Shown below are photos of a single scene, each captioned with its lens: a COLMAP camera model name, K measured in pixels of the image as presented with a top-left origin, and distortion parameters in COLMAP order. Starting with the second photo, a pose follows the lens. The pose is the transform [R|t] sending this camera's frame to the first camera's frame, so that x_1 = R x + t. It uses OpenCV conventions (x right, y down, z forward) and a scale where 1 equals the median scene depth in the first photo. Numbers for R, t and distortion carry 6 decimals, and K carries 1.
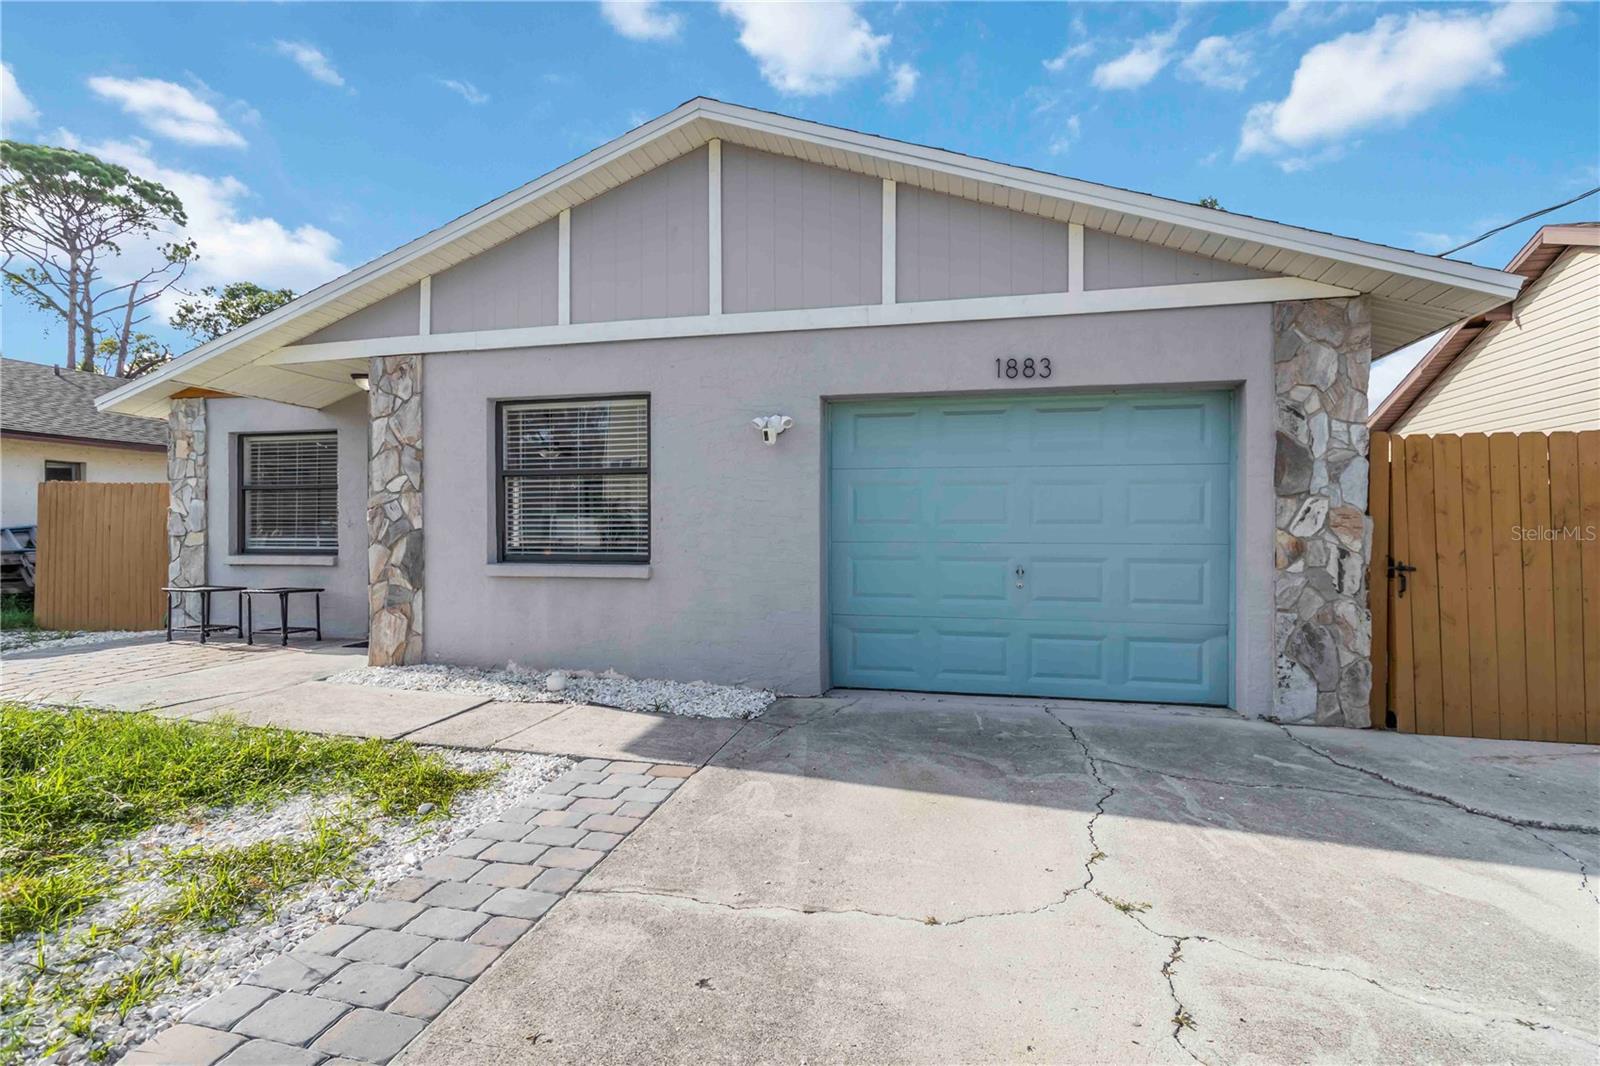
lens RADIAL K [[733.9, 0, 798.7], [0, 733.9, 529.9], [0, 0, 1]] dist [0.000021, 0.000334]
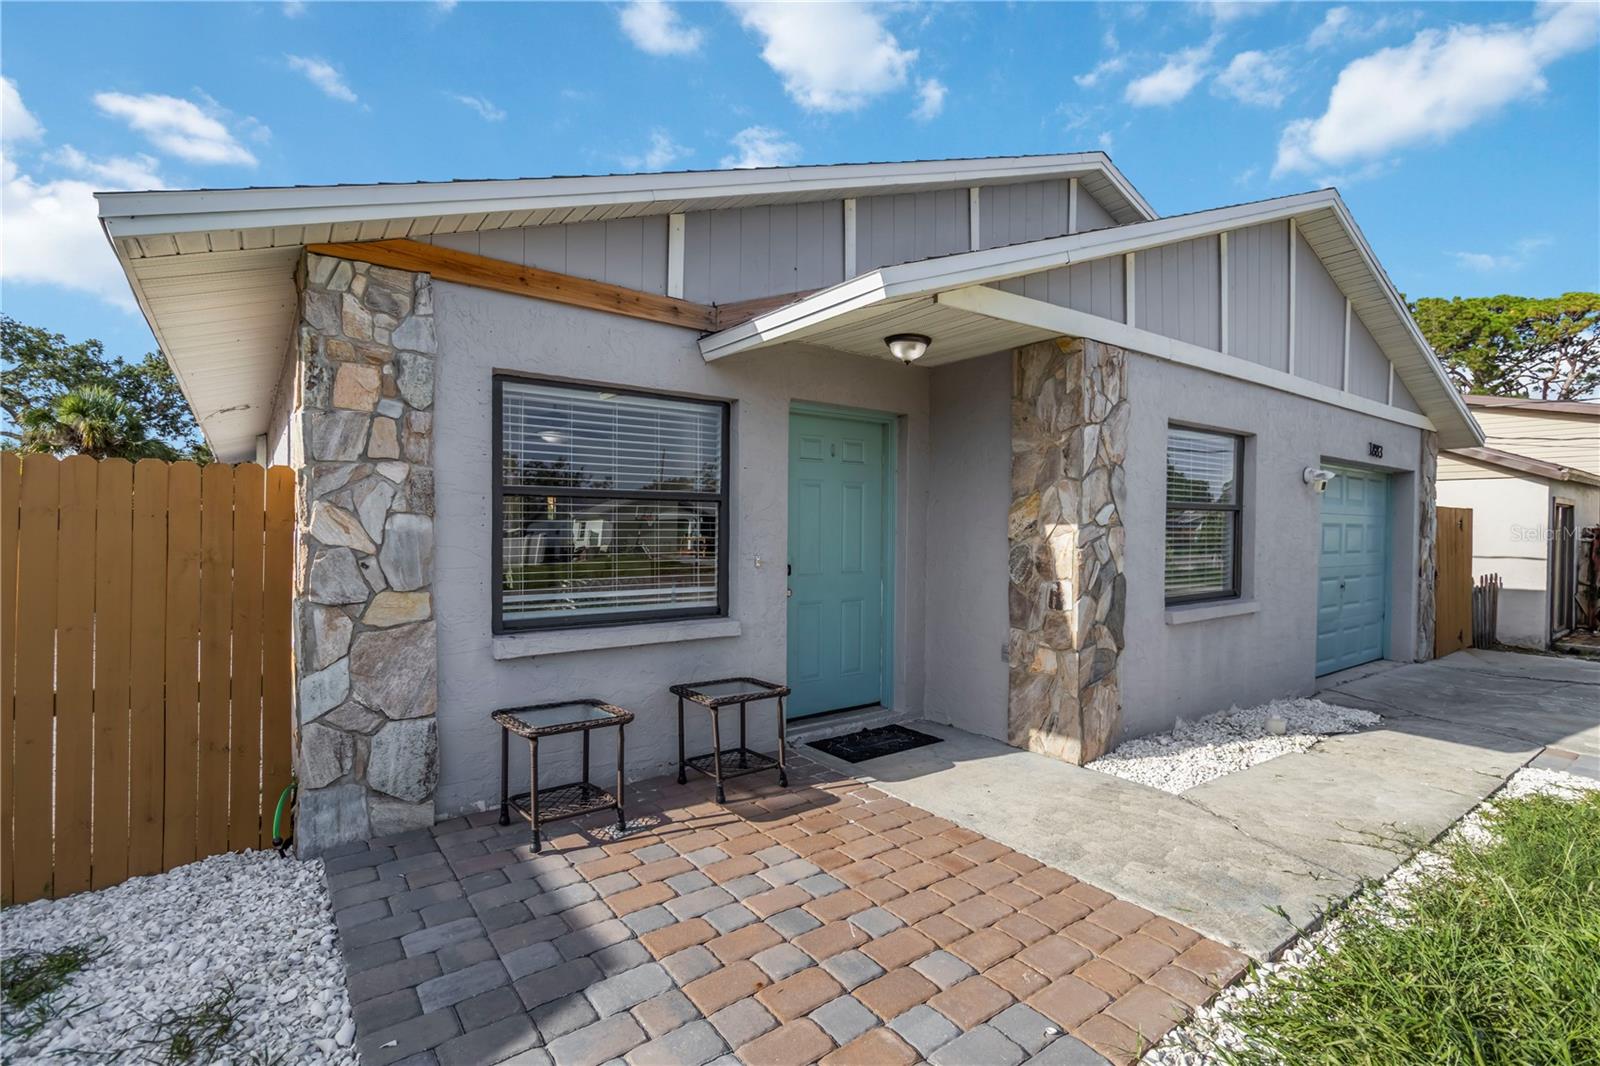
lens RADIAL K [[744.1, 0, 811.7], [0, 744.1, 533.8], [0, 0, 1]] dist [0.000548, 0.001338]
pose [[0.649923, -0.004292, 0.759988, -1.324675], [-0.008239, 0.999885, 0.012693, -0.050311], [-0.759956, -0.014511, 0.649813, 0.730885]]
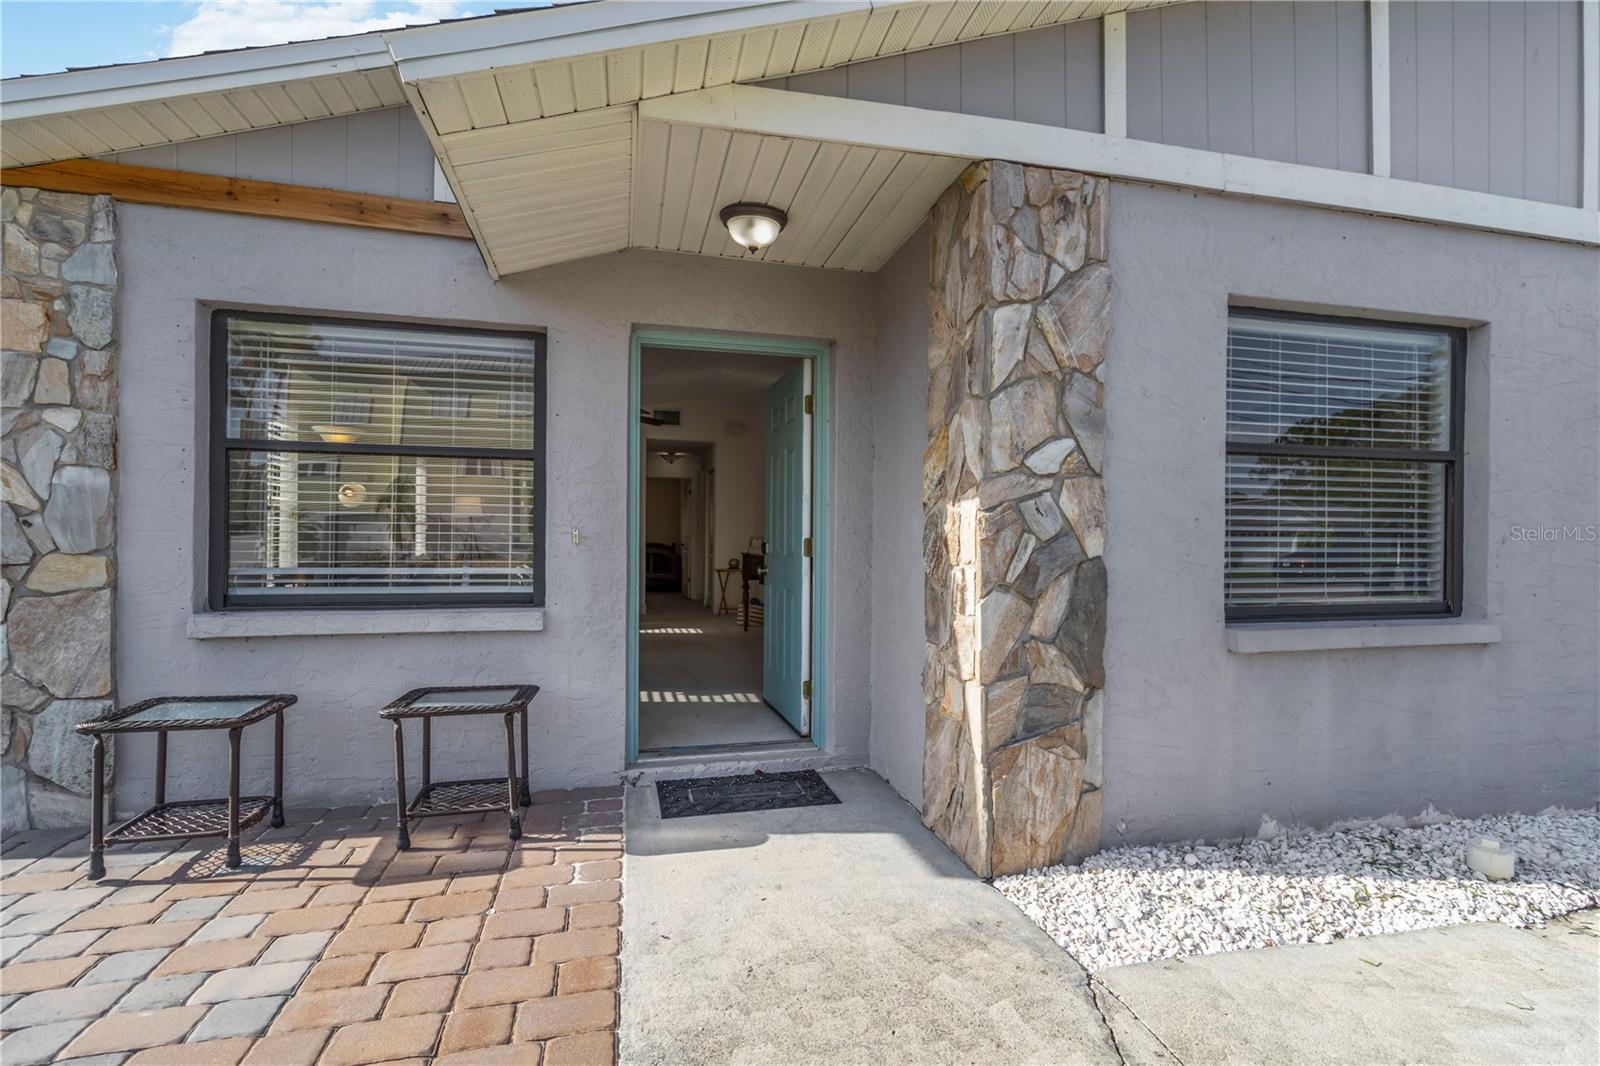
lens RADIAL K [[744.1, 0, 811.7], [0, 744.1, 533.8], [0, 0, 1]] dist [0.000548, 0.001338]
pose [[0.892320, 0.008941, 0.451315, -0.879520], [-0.008784, 0.999958, -0.002443, -0.013398], [-0.451318, -0.001785, 0.892361, 0.661396]]
